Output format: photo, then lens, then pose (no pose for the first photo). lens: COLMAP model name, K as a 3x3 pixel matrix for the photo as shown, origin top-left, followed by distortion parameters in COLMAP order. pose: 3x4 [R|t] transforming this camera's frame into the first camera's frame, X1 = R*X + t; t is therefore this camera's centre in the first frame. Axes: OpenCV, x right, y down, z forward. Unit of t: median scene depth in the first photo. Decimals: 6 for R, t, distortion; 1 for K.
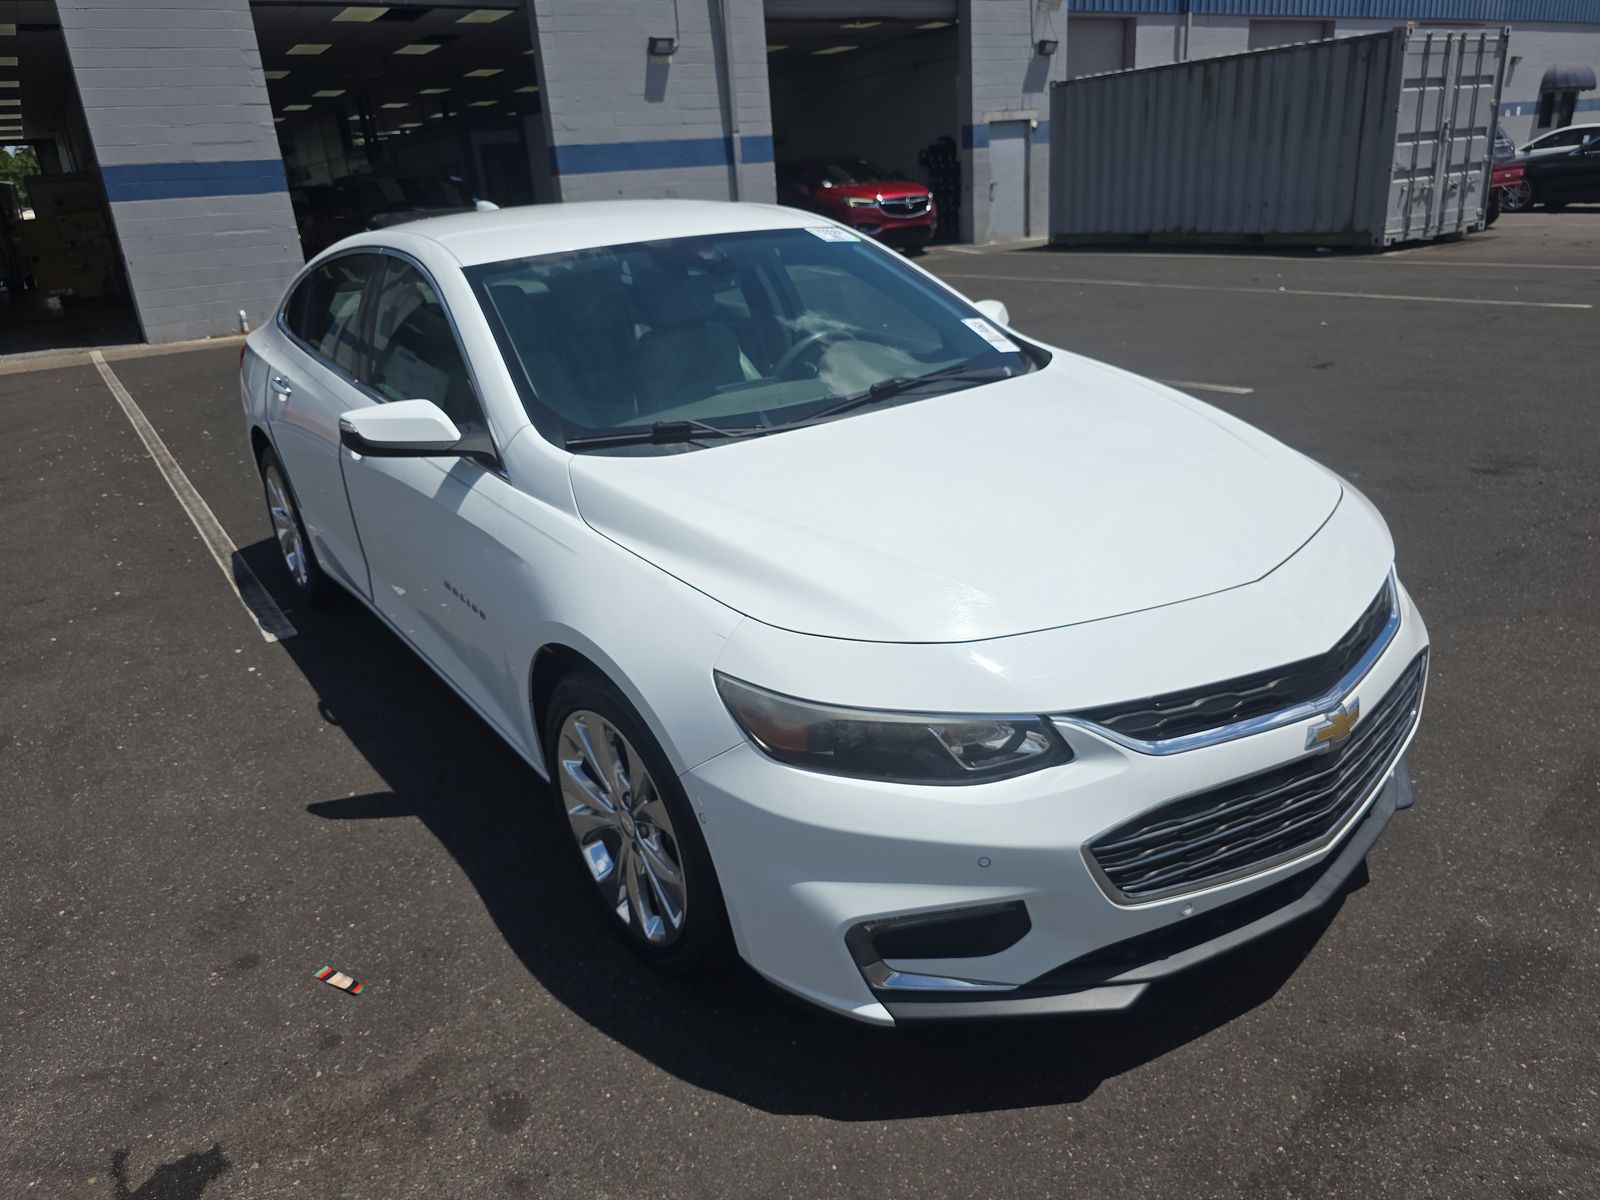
lens RADIAL K [[1129.2, 0, 800.0], [0, 1129.2, 600.0], [0, 0, 1]] dist [0.035407, -0.046588]
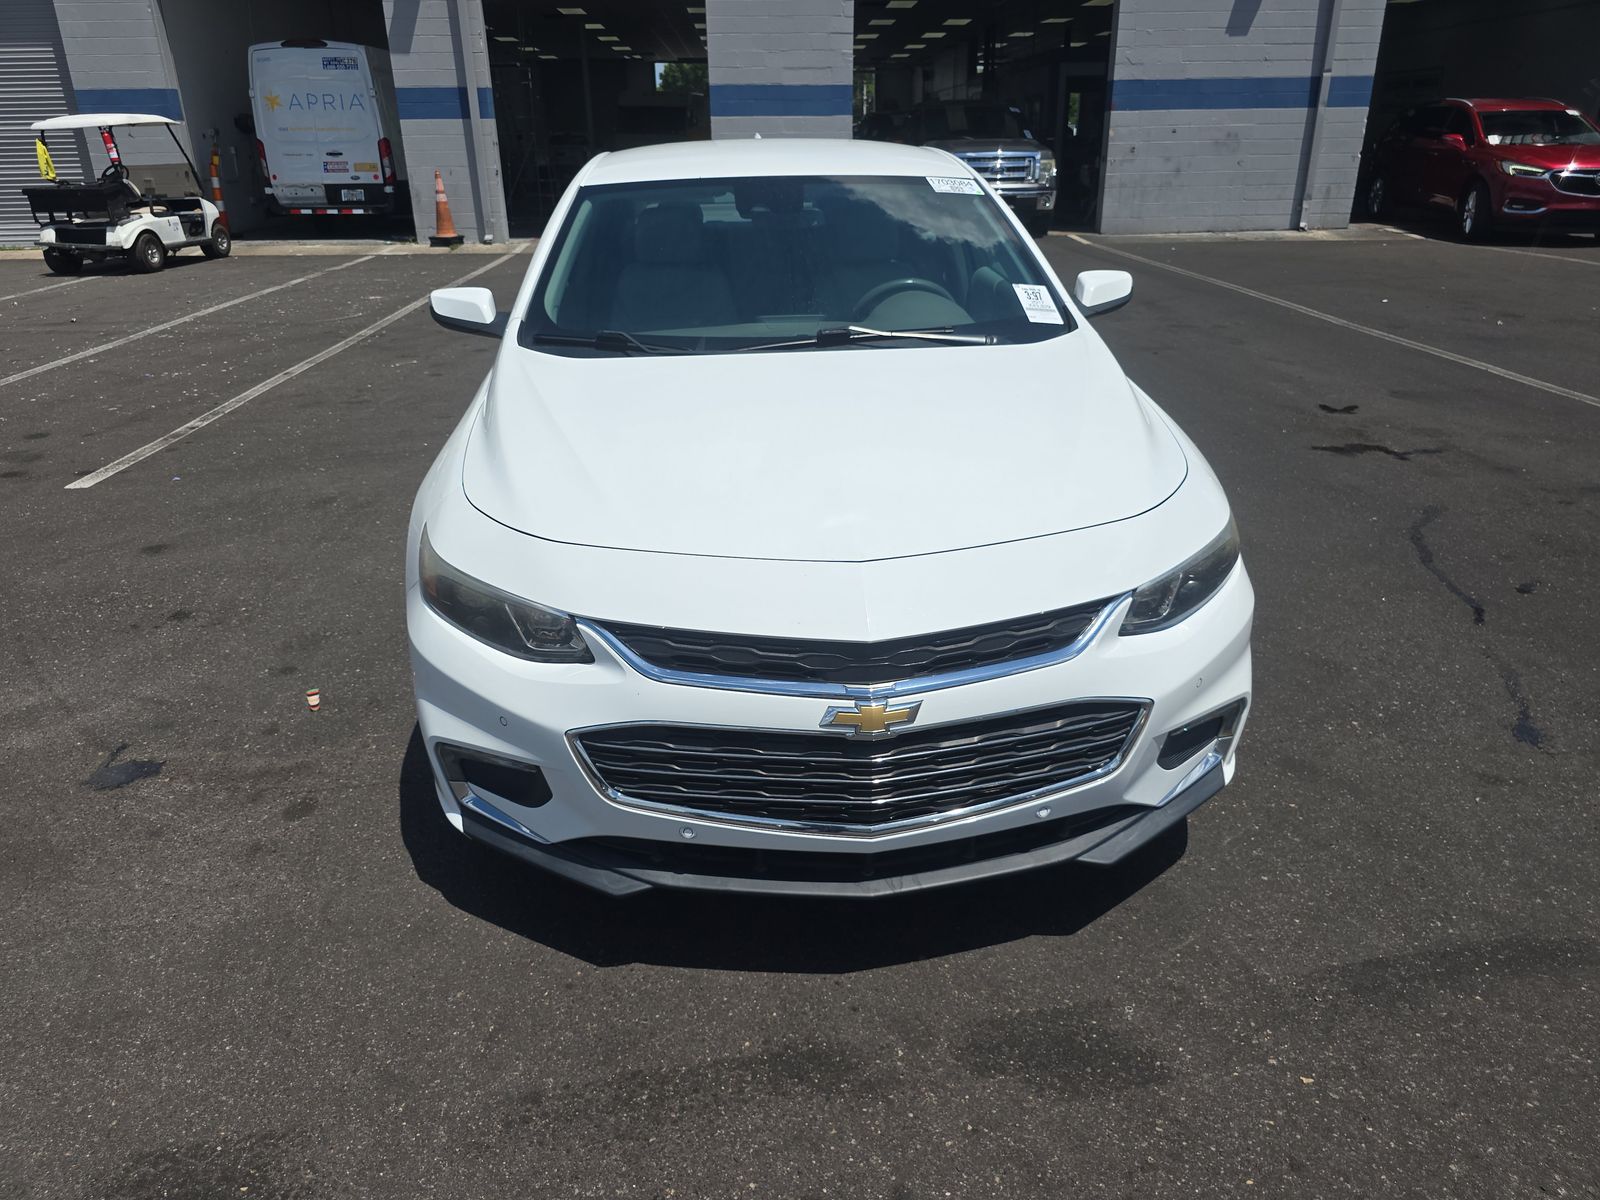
lens RADIAL K [[1129.2, 0, 800.0], [0, 1129.2, 600.0], [0, 0, 1]] dist [0.035407, -0.046588]
pose [[0.841070, 0.254782, -0.477166, 0.704865], [-0.229083, 0.966887, 0.112478, -0.069490], [0.490023, 0.014708, 0.871585, 0.087938]]
